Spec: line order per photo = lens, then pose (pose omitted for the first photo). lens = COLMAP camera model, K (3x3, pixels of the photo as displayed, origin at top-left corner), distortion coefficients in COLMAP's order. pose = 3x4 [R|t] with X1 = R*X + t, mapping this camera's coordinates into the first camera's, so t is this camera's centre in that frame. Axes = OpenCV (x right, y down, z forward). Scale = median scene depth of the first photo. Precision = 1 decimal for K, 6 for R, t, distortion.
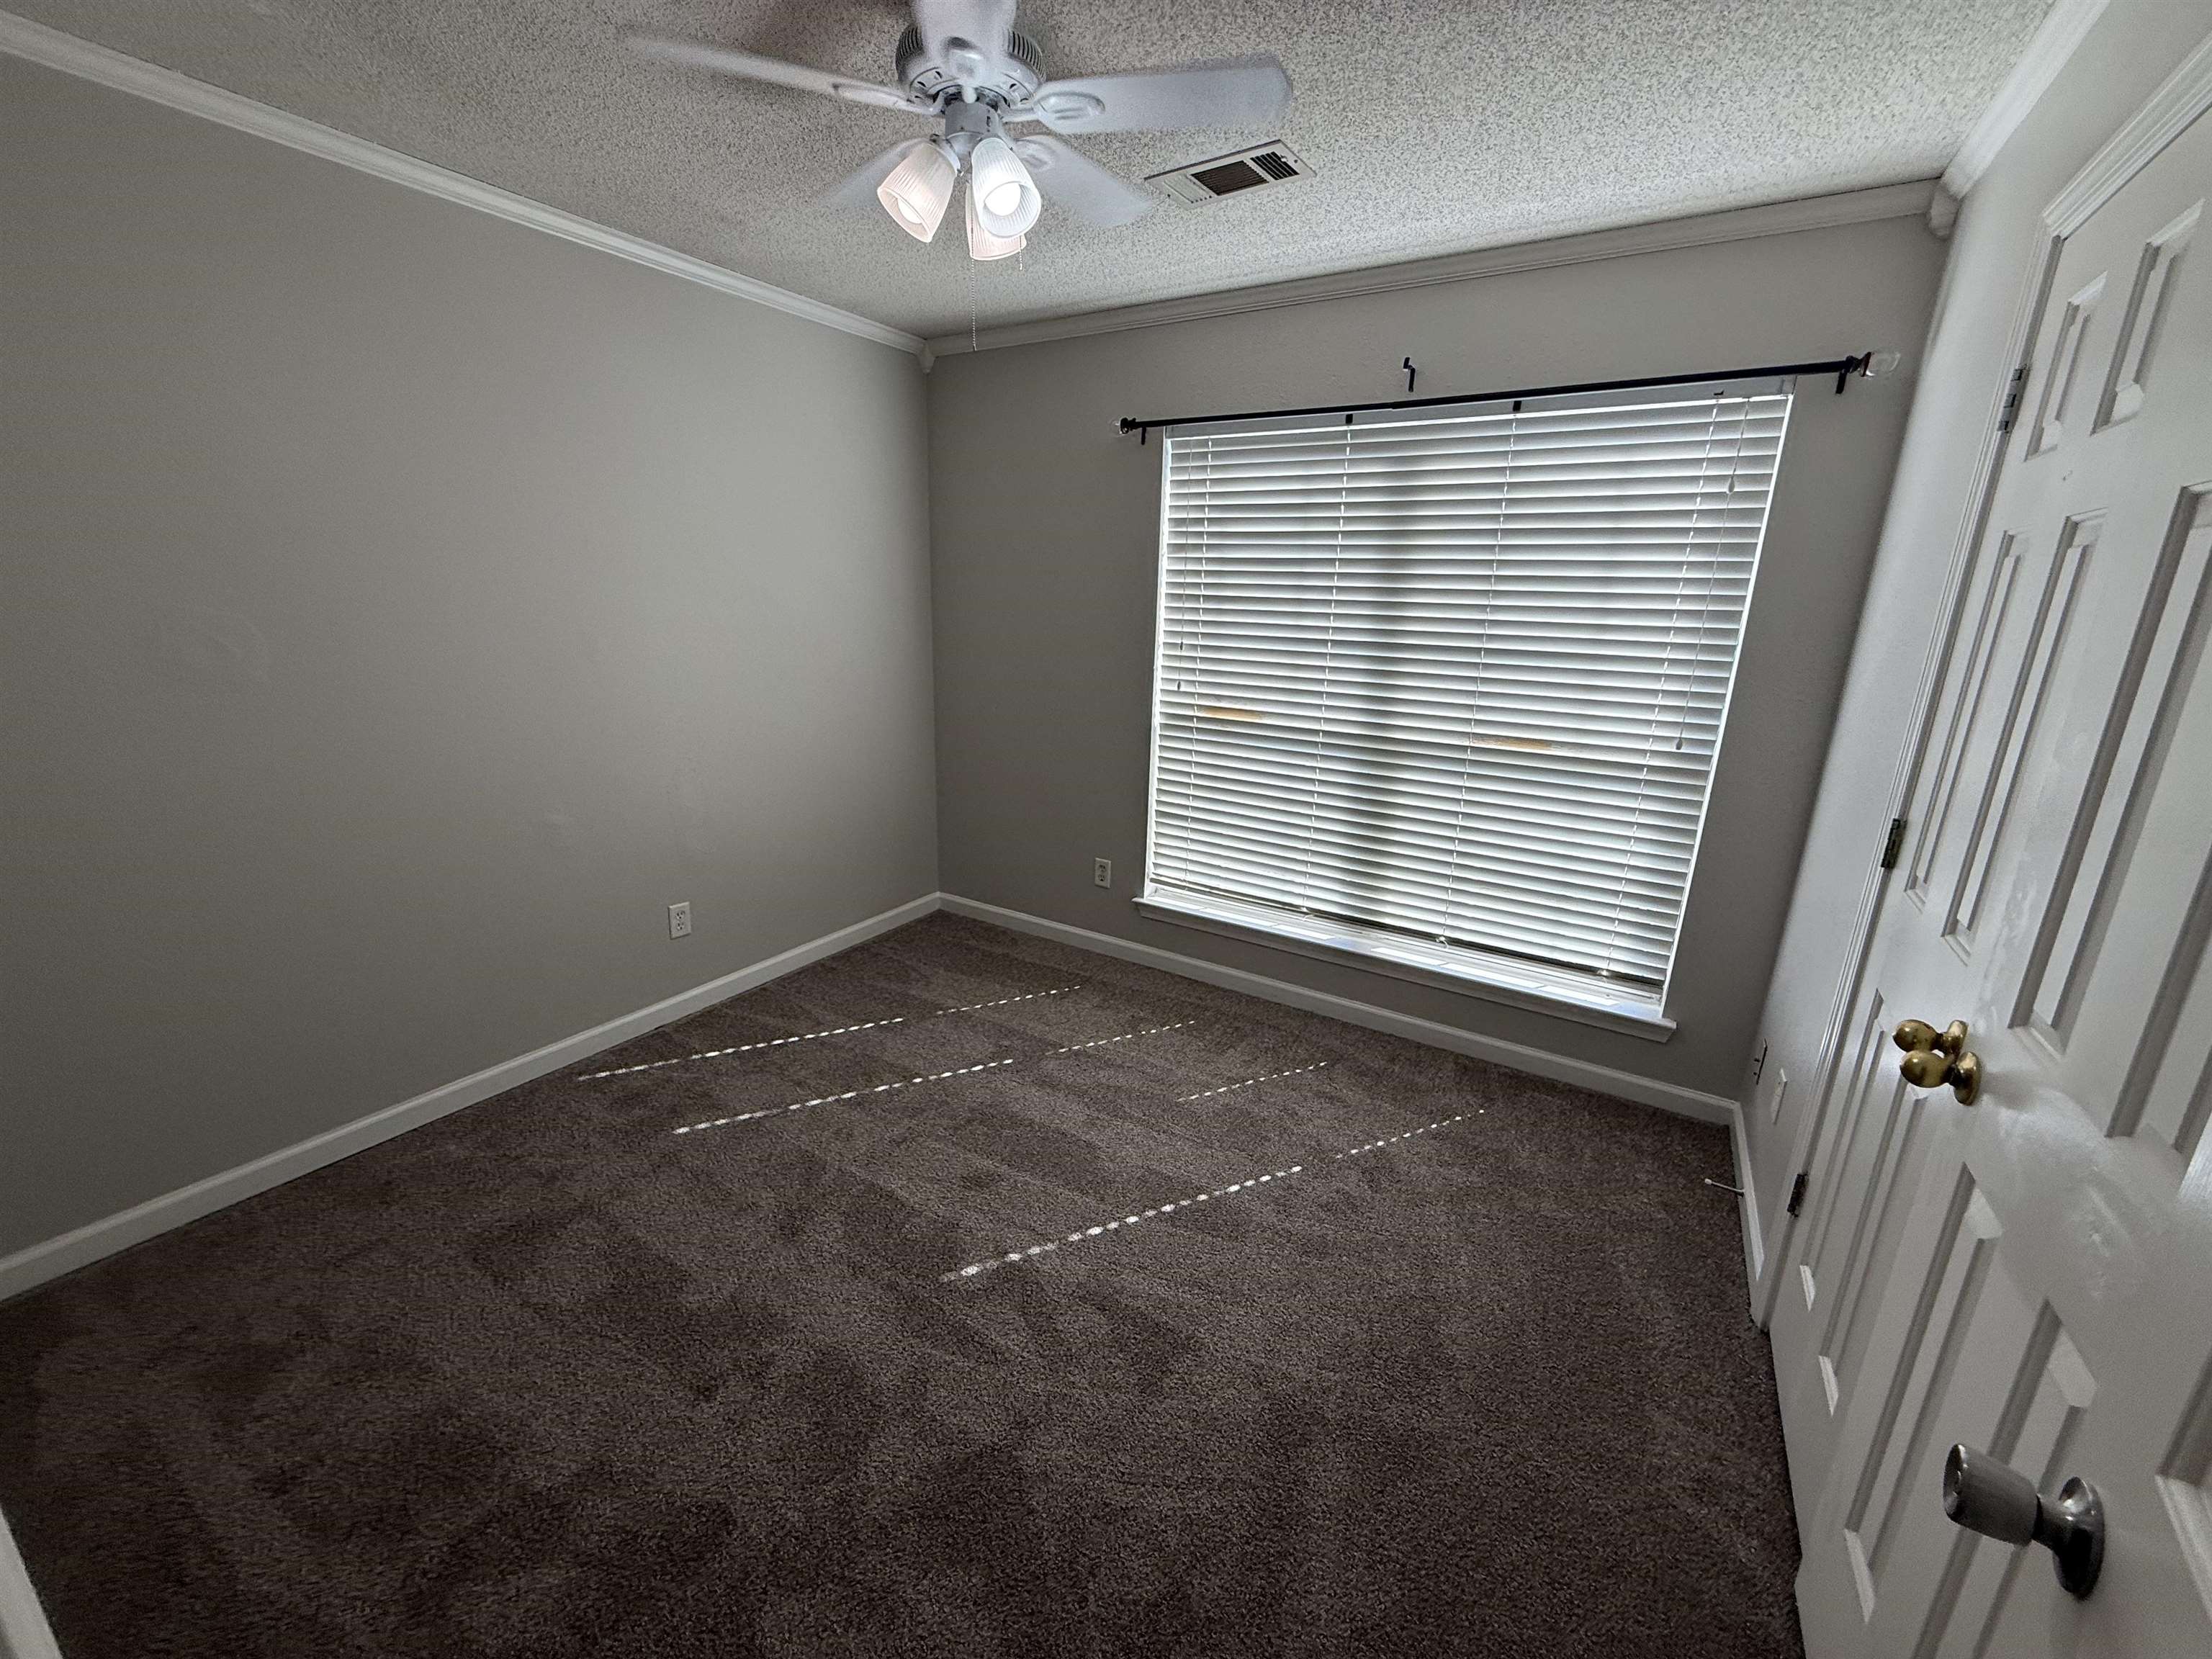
lens RADIAL K [[879.4, 0, 1104.5], [0, 879.4, 837.1], [0, 0, 1]] dist [-0.000810, 0.000363]
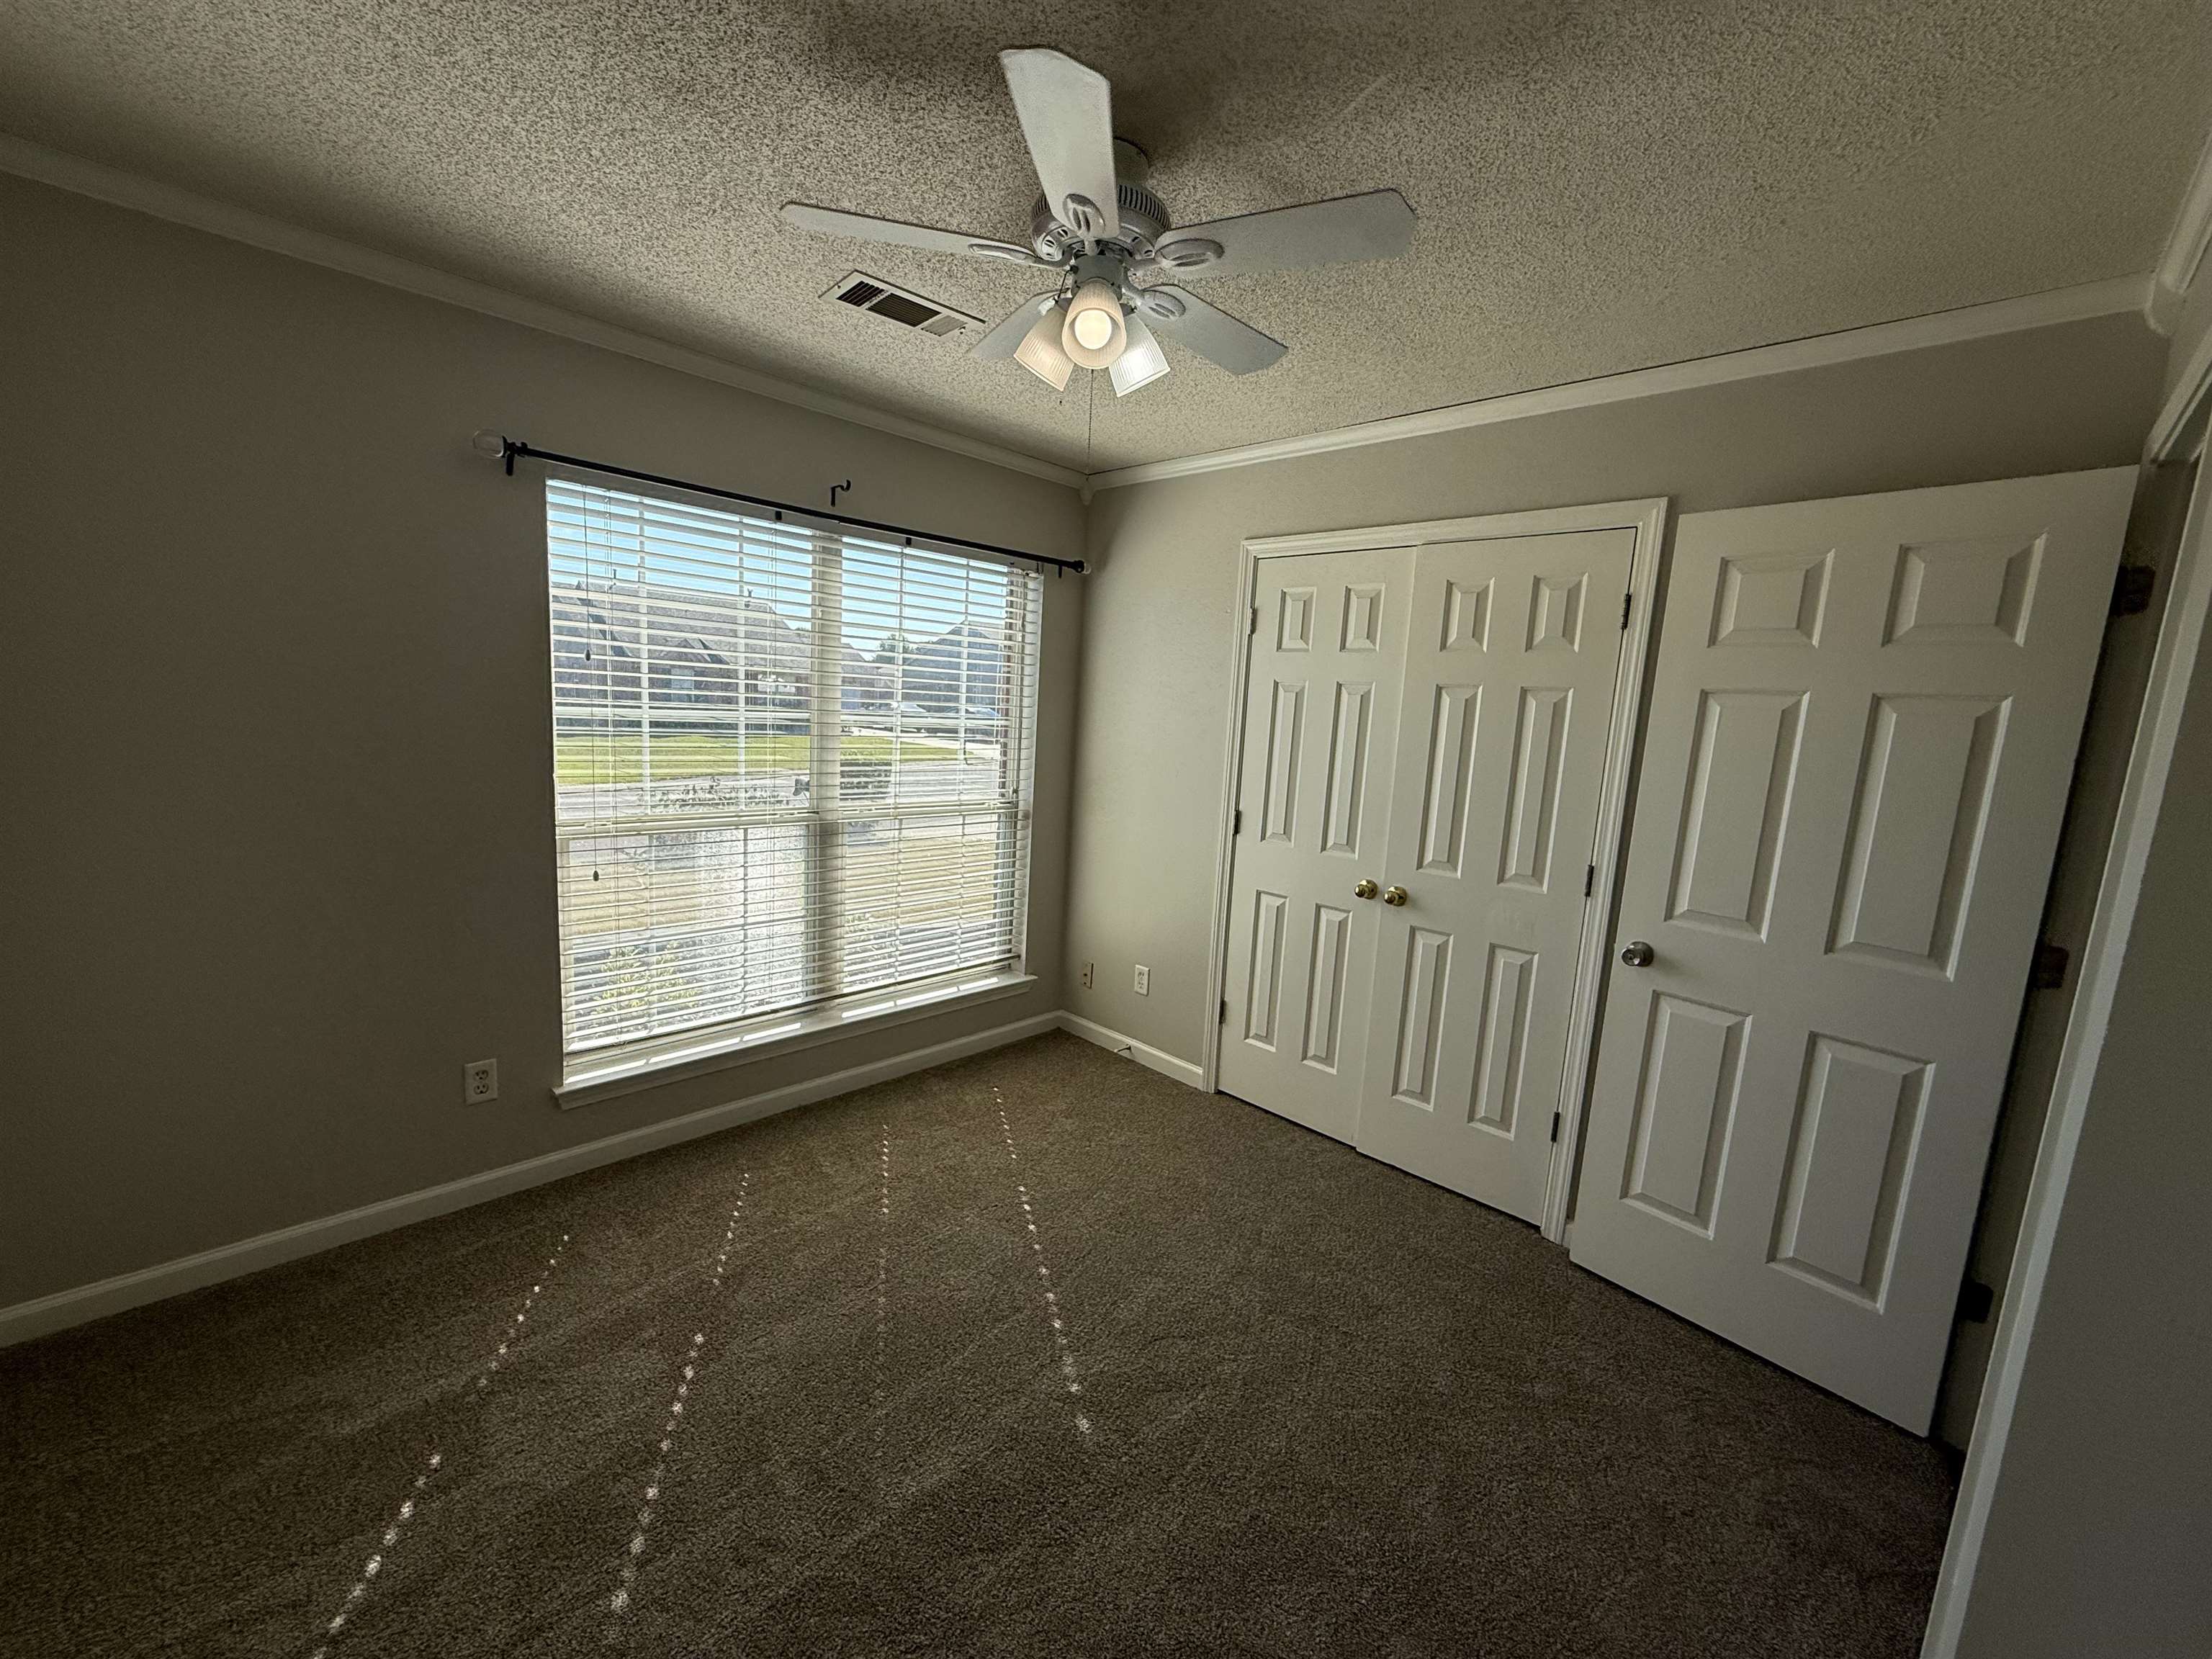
lens RADIAL K [[879.4, 0, 1098.5], [0, 879.4, 830.2], [0, 0, 1]] dist [-0.000810, 0.000363]
pose [[0.222707, -0.155610, 0.962386, -0.673546], [0.216965, 0.970332, 0.106686, -0.150639], [-0.950435, 0.185044, 0.249862, 0.461239]]
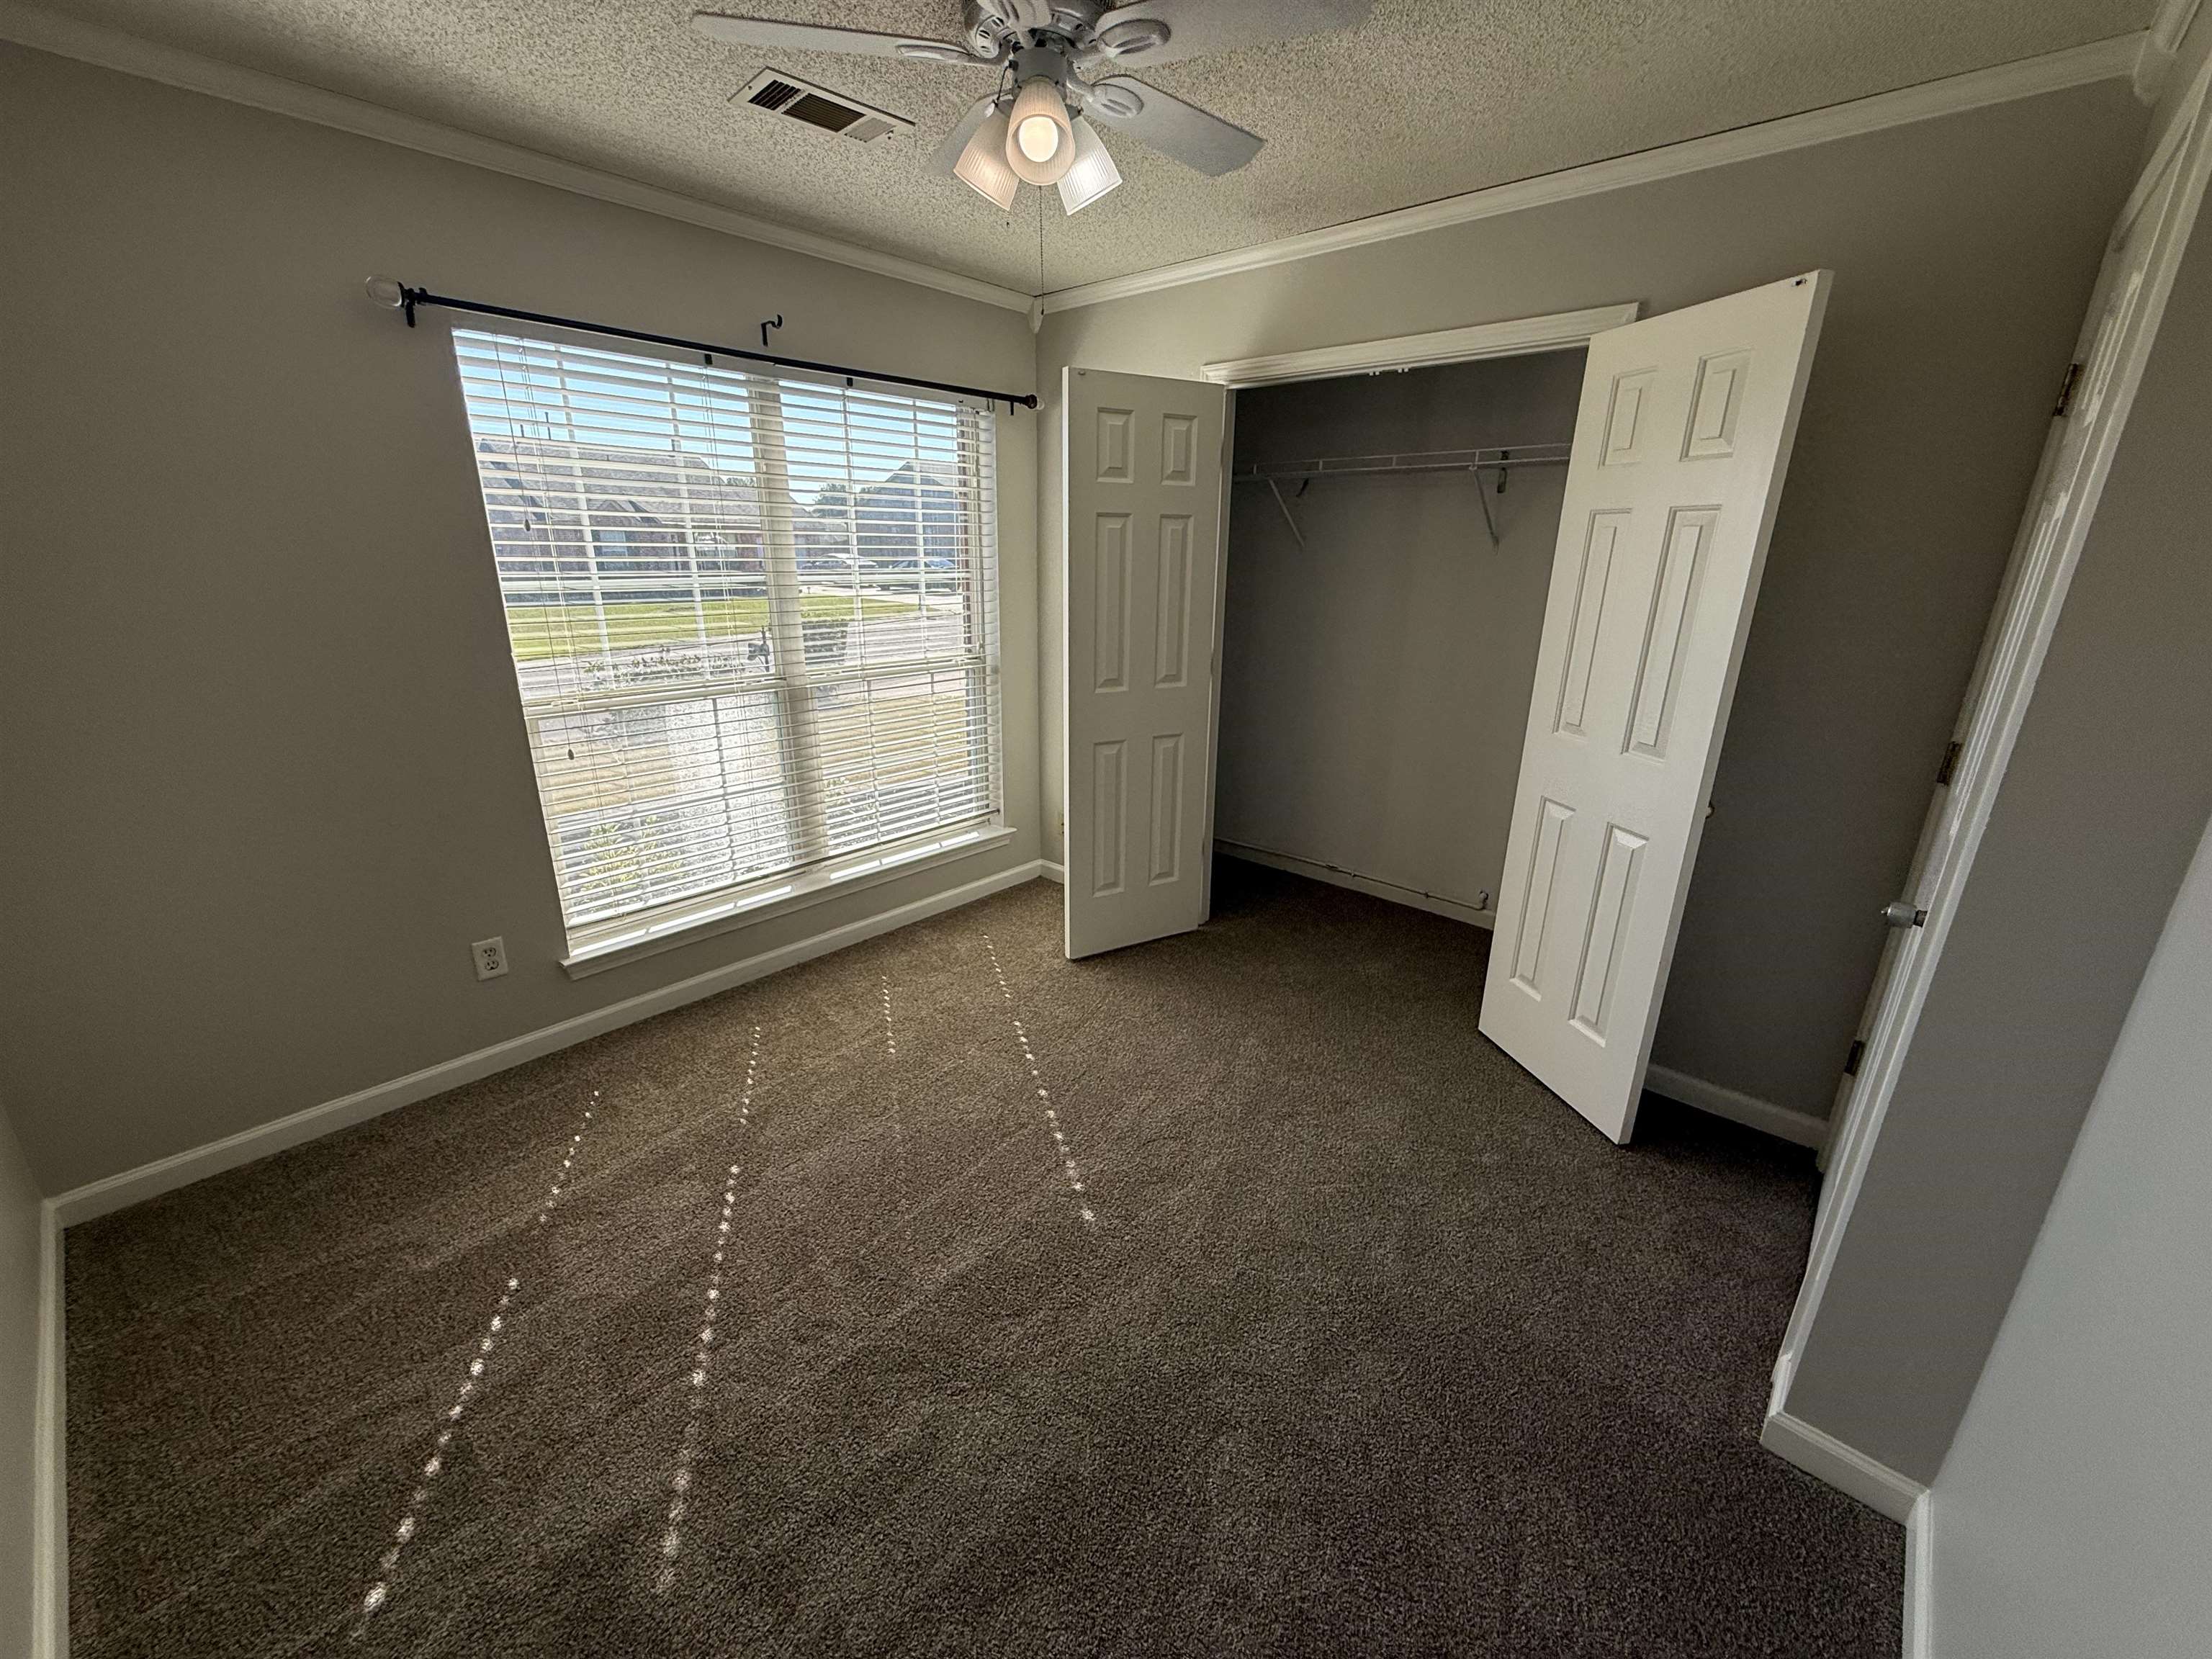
lens RADIAL K [[879.4, 0, 1098.9], [0, 879.4, 829.8], [0, 0, 1]] dist [-0.000810, 0.000363]
pose [[0.176387, -0.327101, 0.928382, -0.696032], [0.262818, 0.924579, 0.275828, -0.156041], [-0.948586, 0.195343, 0.249051, 0.461282]]
